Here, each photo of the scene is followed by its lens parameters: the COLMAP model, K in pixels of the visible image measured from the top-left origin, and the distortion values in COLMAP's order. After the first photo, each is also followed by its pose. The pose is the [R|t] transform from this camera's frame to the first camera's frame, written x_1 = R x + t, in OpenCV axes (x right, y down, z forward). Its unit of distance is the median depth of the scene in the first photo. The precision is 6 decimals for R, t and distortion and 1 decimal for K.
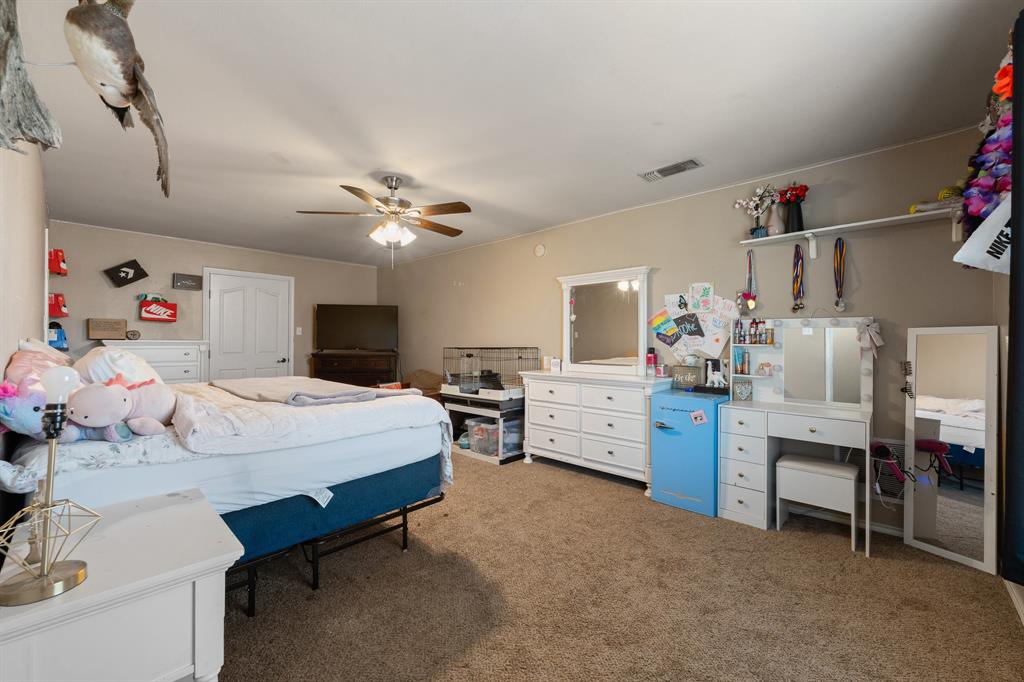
lens RADIAL K [[420.7, 0, 509.9], [0, 420.7, 317.5], [0, 0, 1]] dist [-0.000516, 0.000122]
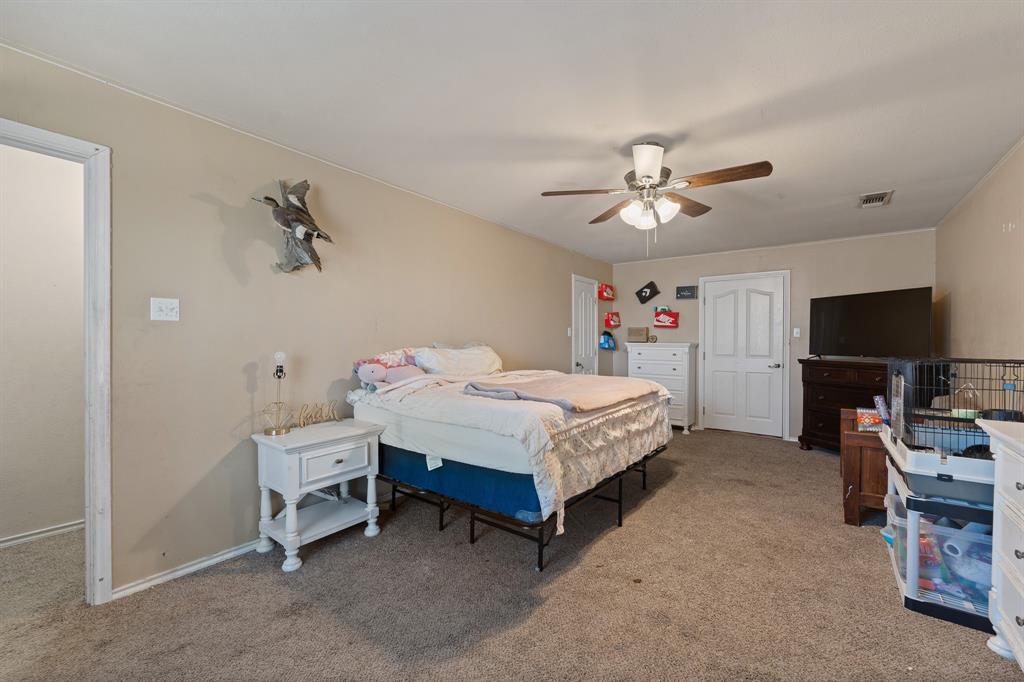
lens RADIAL K [[408.4, 0, 512.6], [0, 408.4, 331.6], [0, 0, 1]] dist [-0.001444, -0.000196]
pose [[0.104187, -0.026775, -0.994197, 0.327293], [0.050908, 0.998471, -0.021555, 0.024263], [0.993254, -0.048366, 0.105391, 0.438988]]
